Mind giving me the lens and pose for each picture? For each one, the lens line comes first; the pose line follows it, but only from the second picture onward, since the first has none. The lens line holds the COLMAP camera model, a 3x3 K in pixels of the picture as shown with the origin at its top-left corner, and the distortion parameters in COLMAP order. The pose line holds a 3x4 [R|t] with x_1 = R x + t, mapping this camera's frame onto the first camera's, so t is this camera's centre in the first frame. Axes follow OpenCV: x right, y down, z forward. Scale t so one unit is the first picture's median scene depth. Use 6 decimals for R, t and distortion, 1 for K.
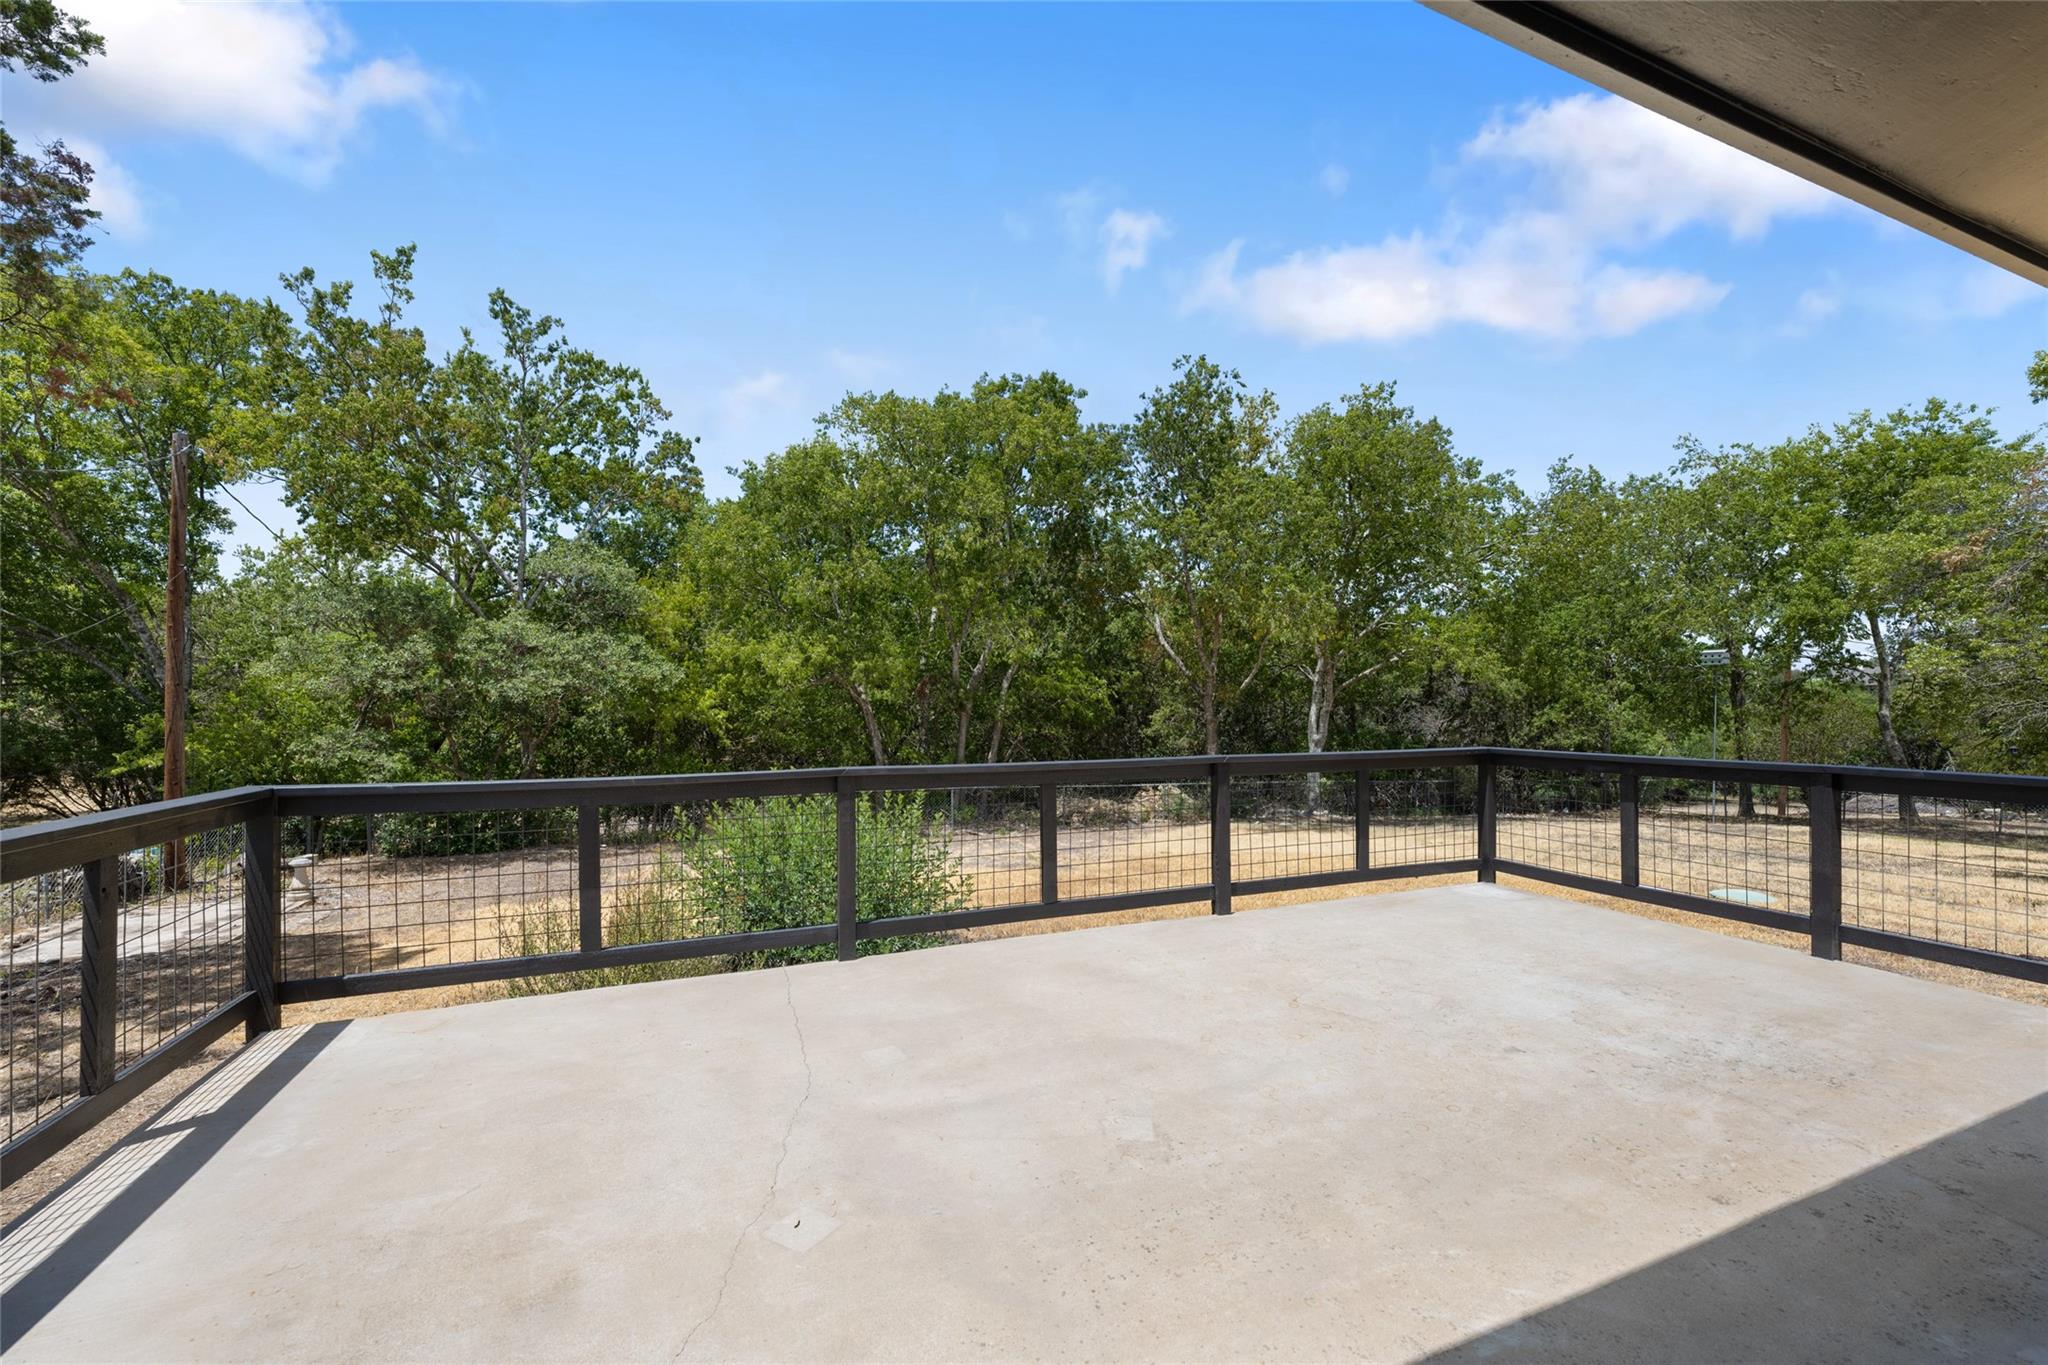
lens RADIAL K [[830.3, 0, 1024.0], [0, 830.3, 682.5], [0, 0, 1]] dist [0.001579, 0.000017]
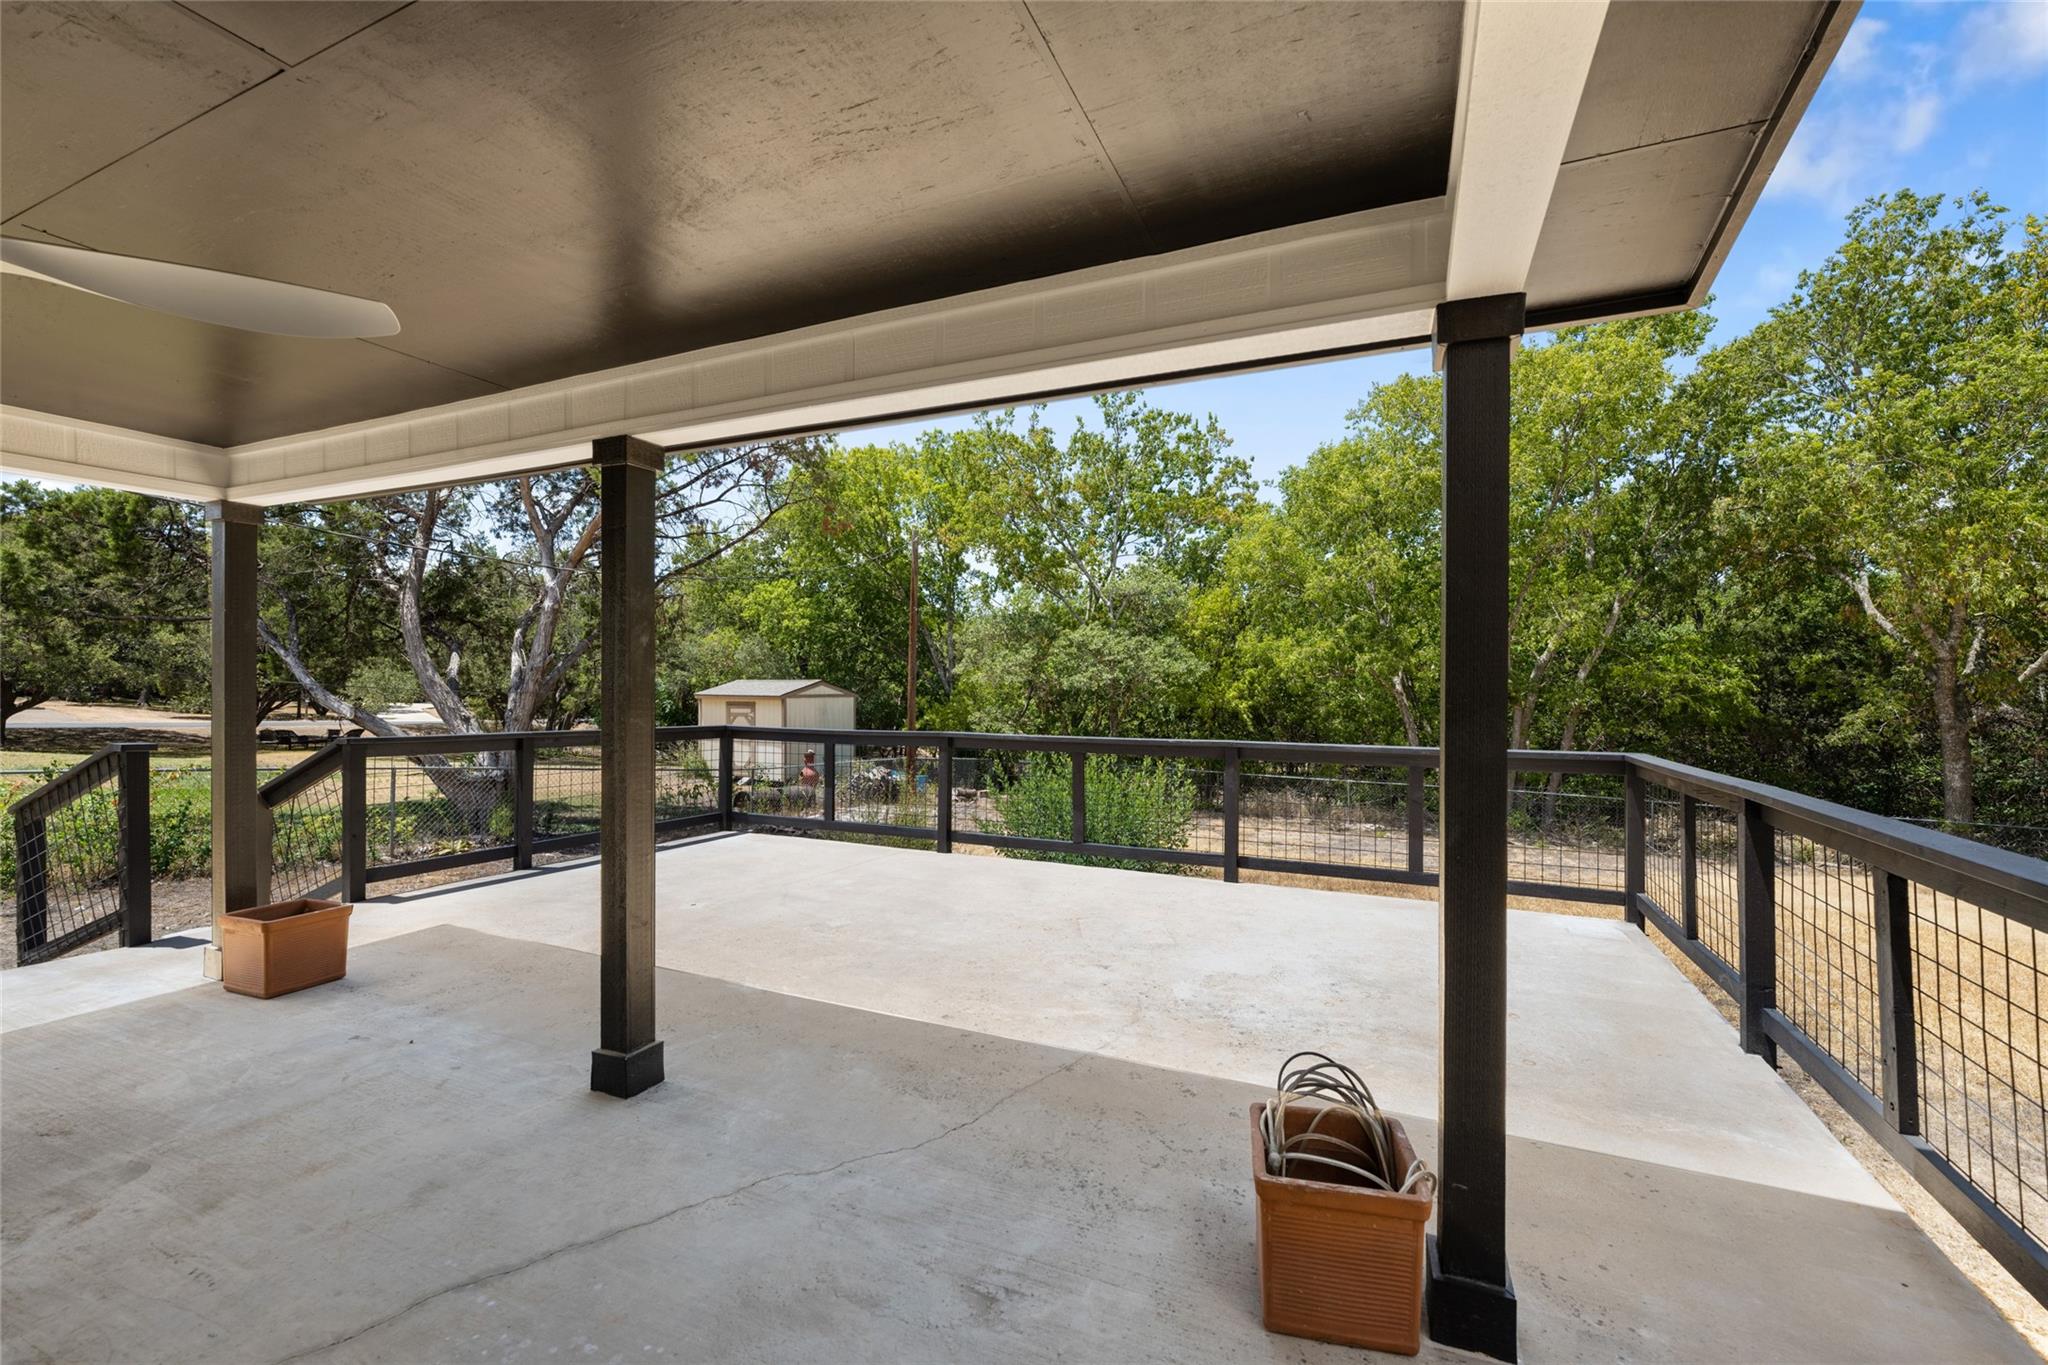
lens RADIAL K [[830.3, 0, 1024.0], [0, 830.3, 682.5], [0, 0, 1]] dist [0.001579, 0.000017]
pose [[0.676748, -0.000668, -0.736214, 1.076754], [0.009596, 0.999923, 0.007914, -0.004493], [0.736152, -0.012421, 0.676702, 0.037082]]
